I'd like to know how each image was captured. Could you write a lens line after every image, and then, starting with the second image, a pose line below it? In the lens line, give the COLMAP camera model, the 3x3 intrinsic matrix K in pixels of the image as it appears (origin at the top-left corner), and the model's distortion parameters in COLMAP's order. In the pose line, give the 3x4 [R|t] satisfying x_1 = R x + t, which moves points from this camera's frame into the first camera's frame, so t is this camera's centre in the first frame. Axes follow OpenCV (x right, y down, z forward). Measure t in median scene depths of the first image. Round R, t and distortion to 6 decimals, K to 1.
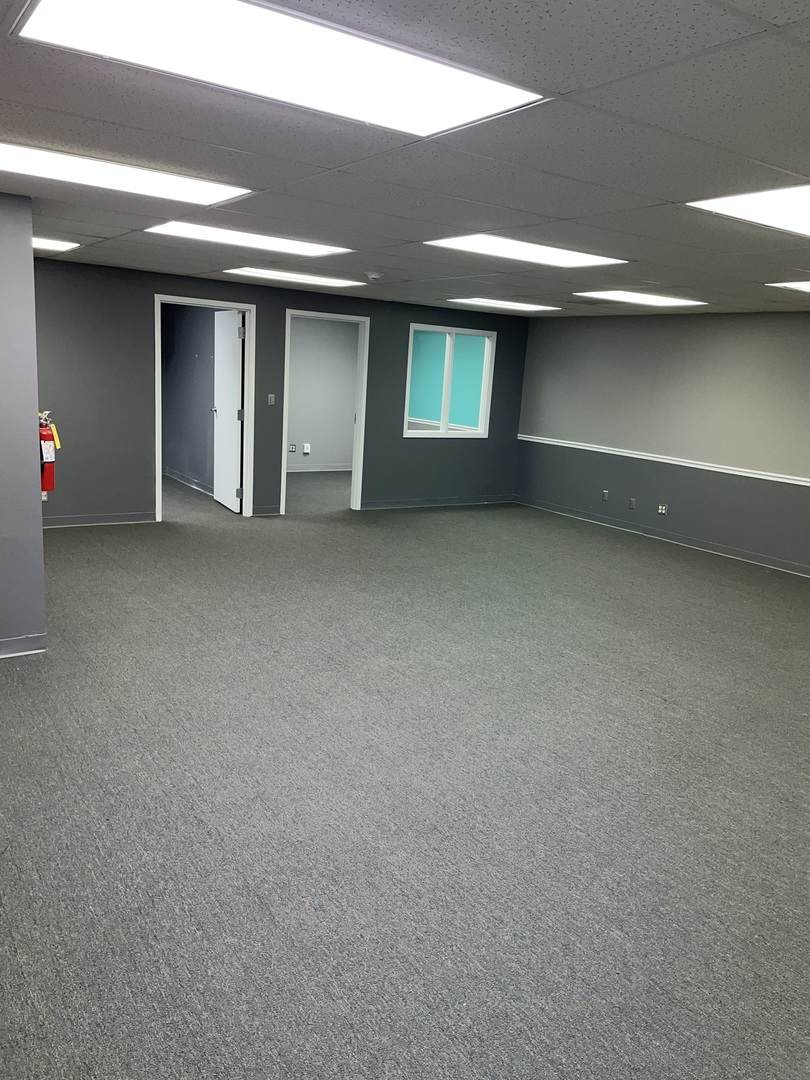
lens RADIAL K [[815.8, 0, 422.0], [0, 815.8, 536.8], [0, 0, 1]] dist [0.080753, -0.132030]
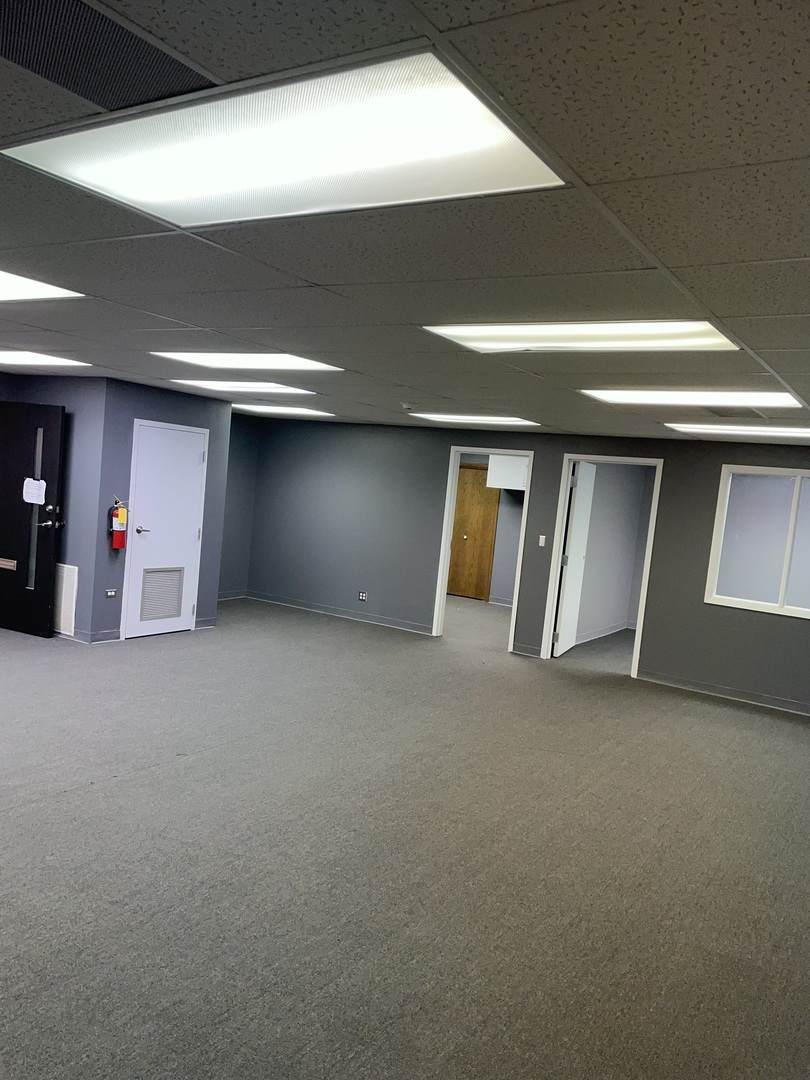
lens RADIAL K [[815.8, 0, 422.0], [0, 815.8, 536.8], [0, 0, 1]] dist [0.080753, -0.132030]
pose [[0.396833, 0.032160, -0.917327, 0.685040], [-0.257181, 0.963252, -0.077485, -0.057489], [0.881125, 0.266667, 0.390522, 0.483149]]
